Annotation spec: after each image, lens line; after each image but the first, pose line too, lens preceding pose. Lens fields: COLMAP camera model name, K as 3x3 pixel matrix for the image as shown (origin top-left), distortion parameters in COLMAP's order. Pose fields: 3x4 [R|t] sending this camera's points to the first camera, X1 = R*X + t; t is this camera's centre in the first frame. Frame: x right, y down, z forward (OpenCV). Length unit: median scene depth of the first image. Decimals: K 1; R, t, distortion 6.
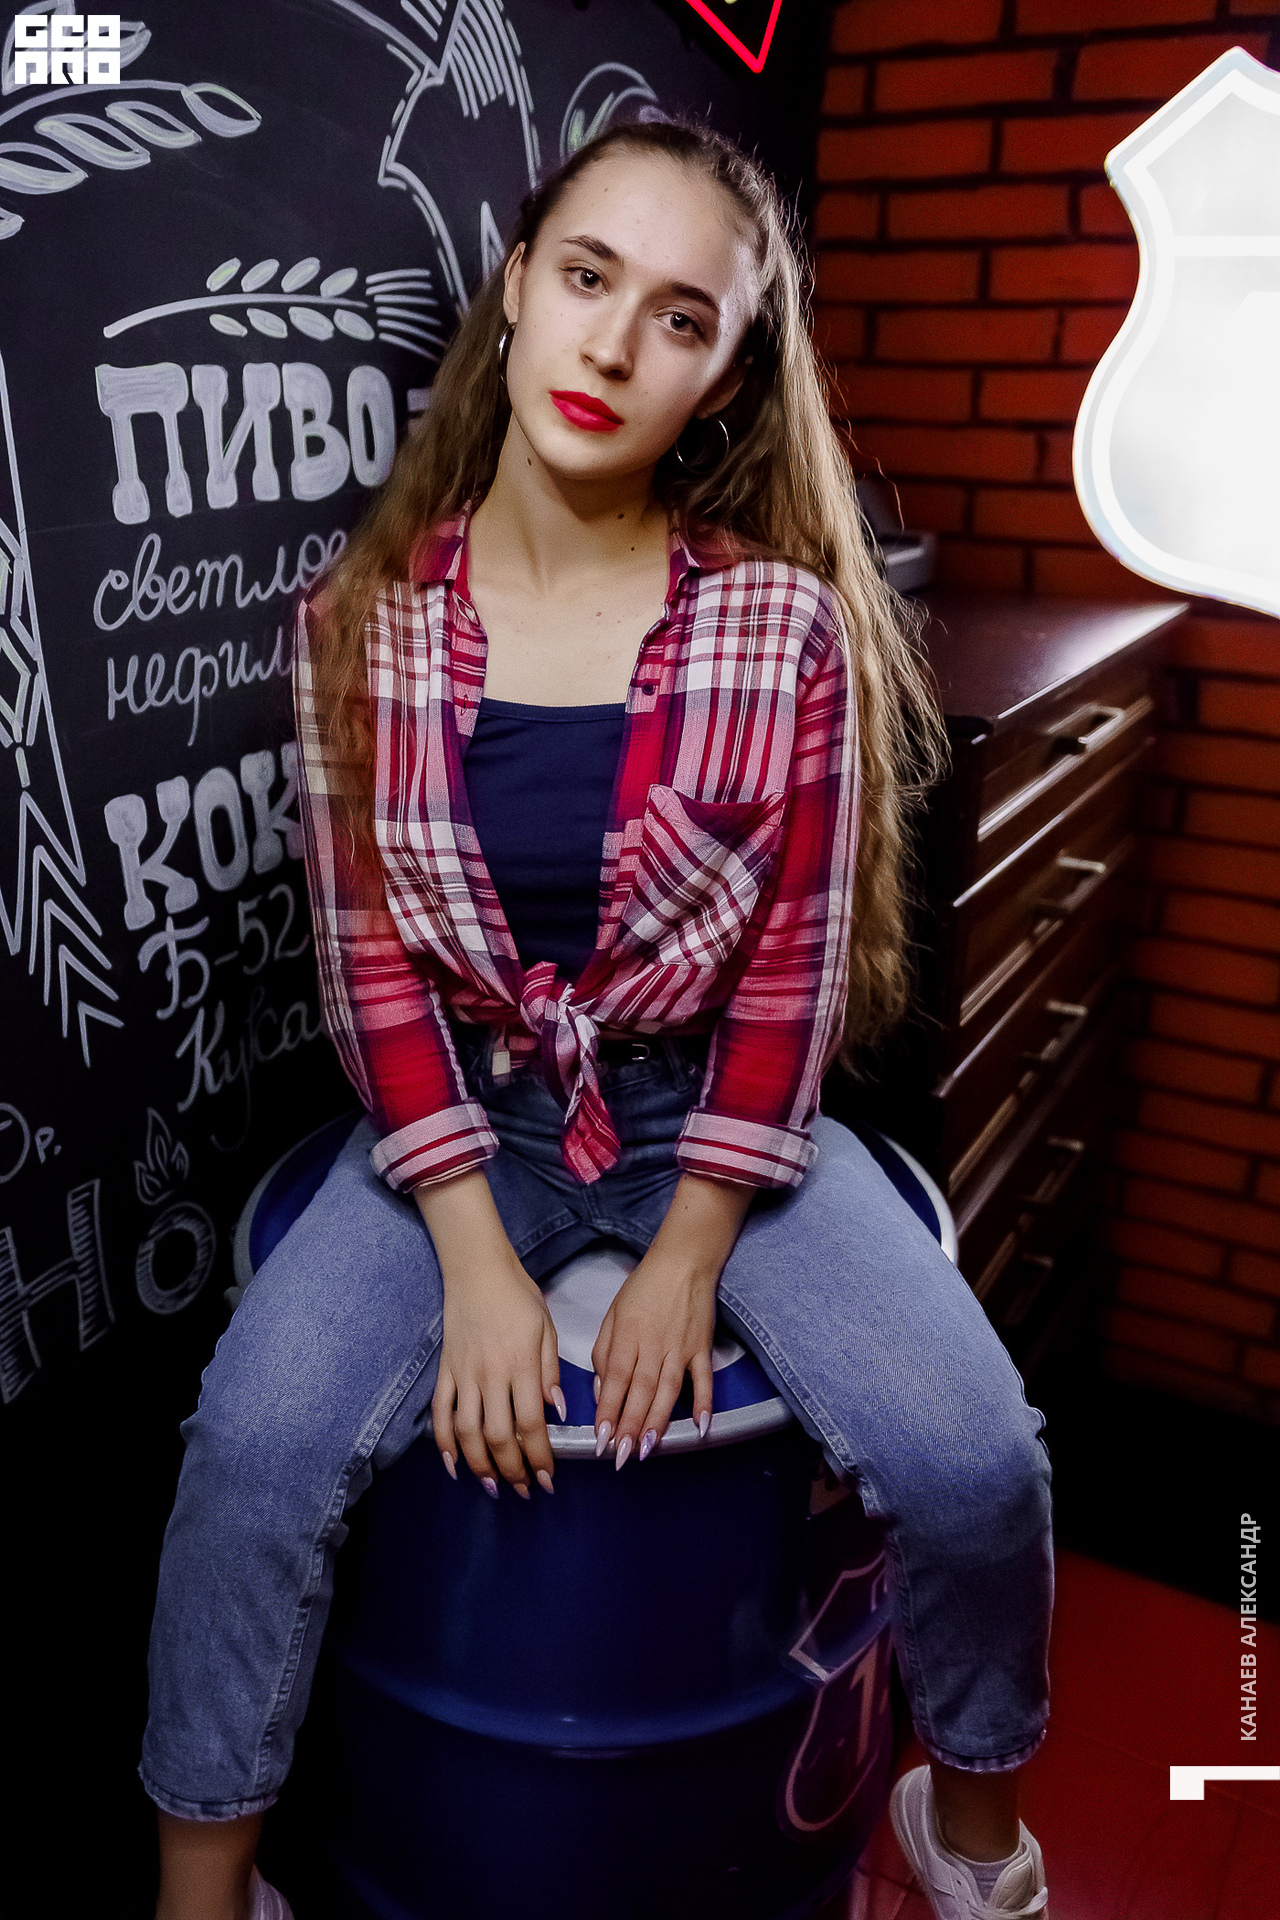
lens RADIAL K [[1573.6, 0, 675.3], [0, 1573.6, 979.0], [0, 0, 1]] dist [-0.078130, 0.061756]
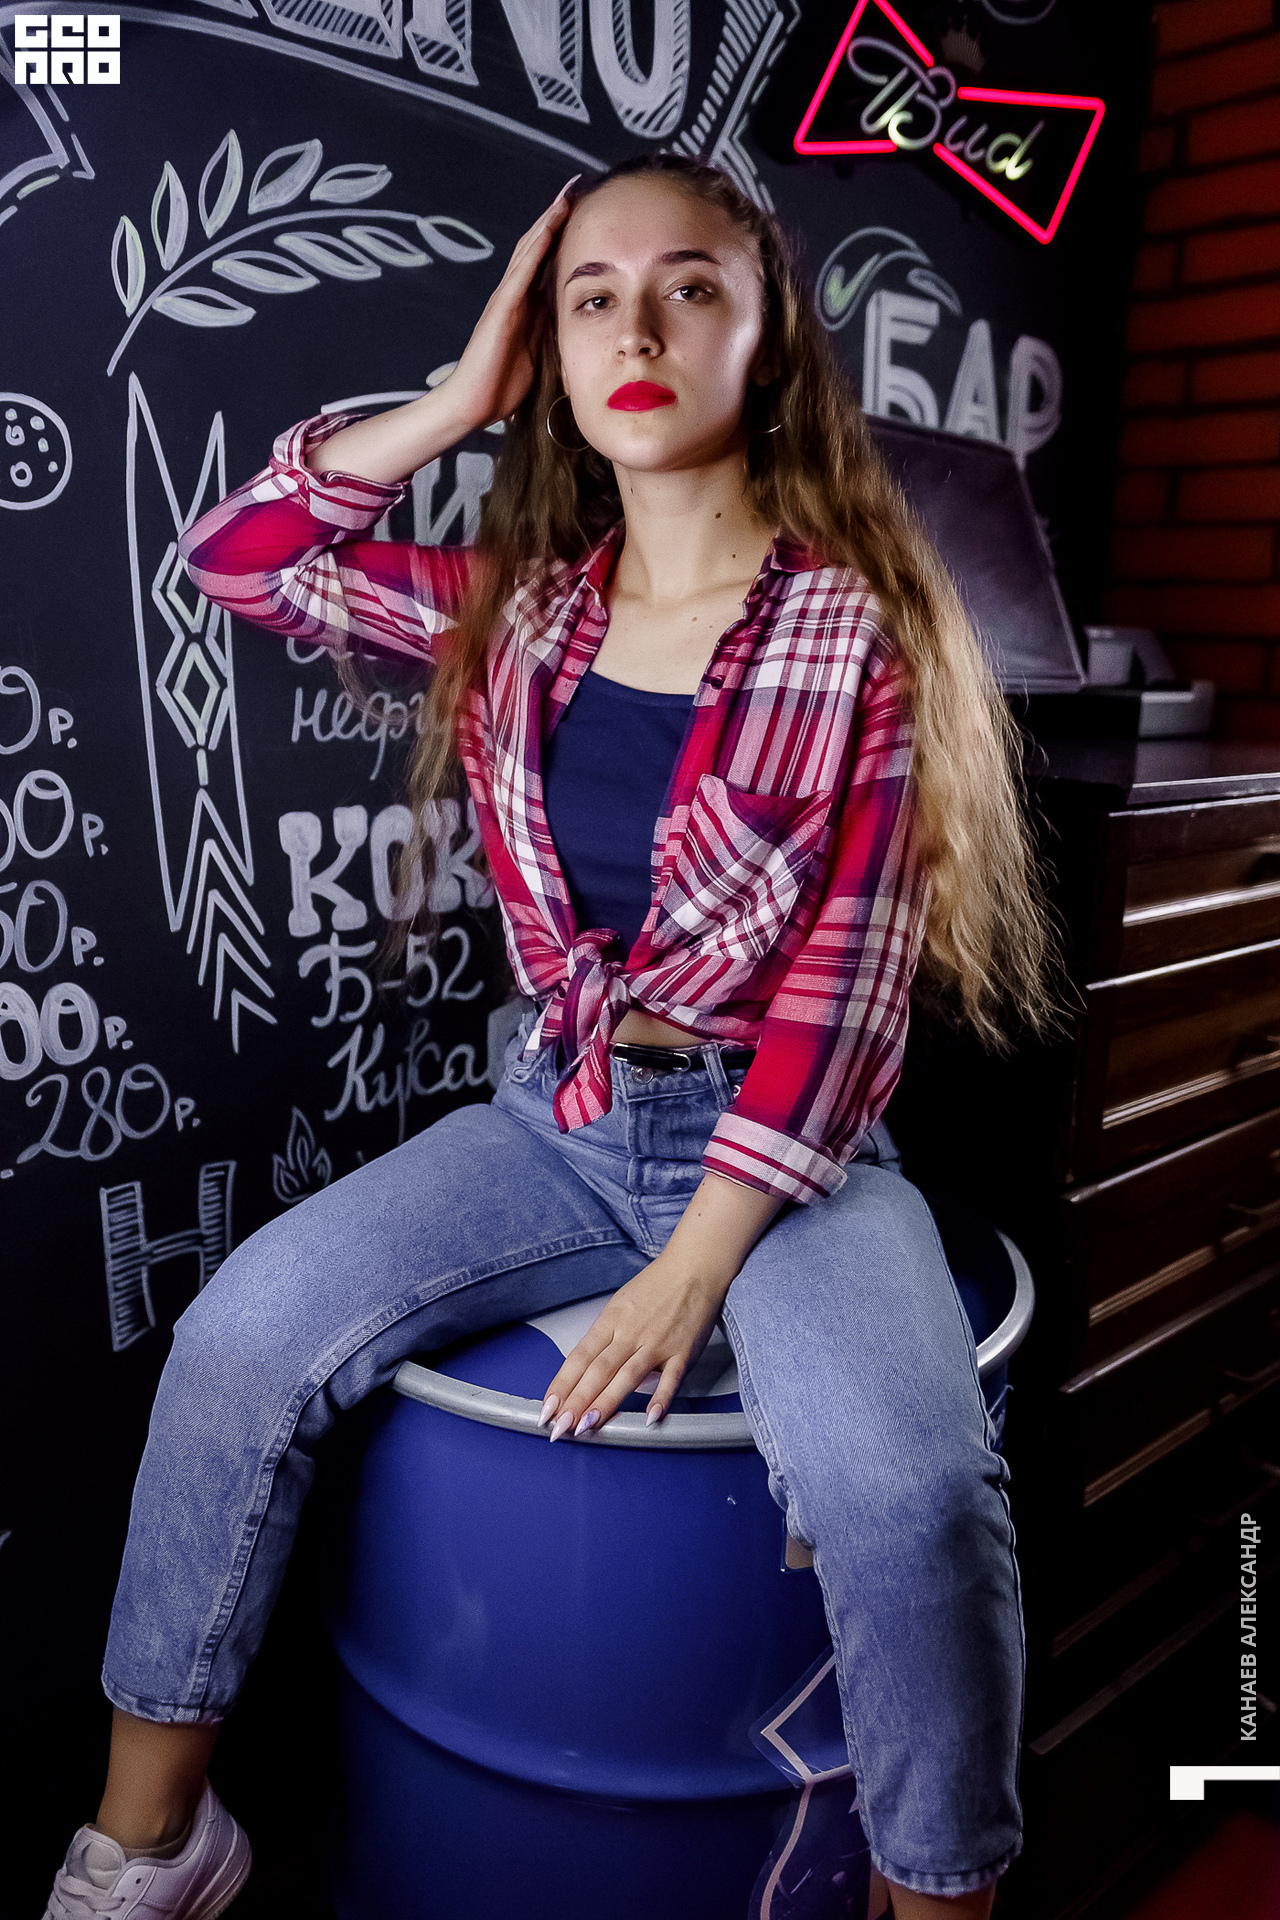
lens RADIAL K [[1573.6, 0, 638.6], [0, 1573.6, 985.0], [0, 0, 1]] dist [-0.078130, 0.061756]
pose [[0.943259, 0.071437, -0.324282, 0.238229], [-0.127695, 0.979523, -0.155653, 0.142057], [0.306523, 0.188230, 0.933067, 0.050044]]
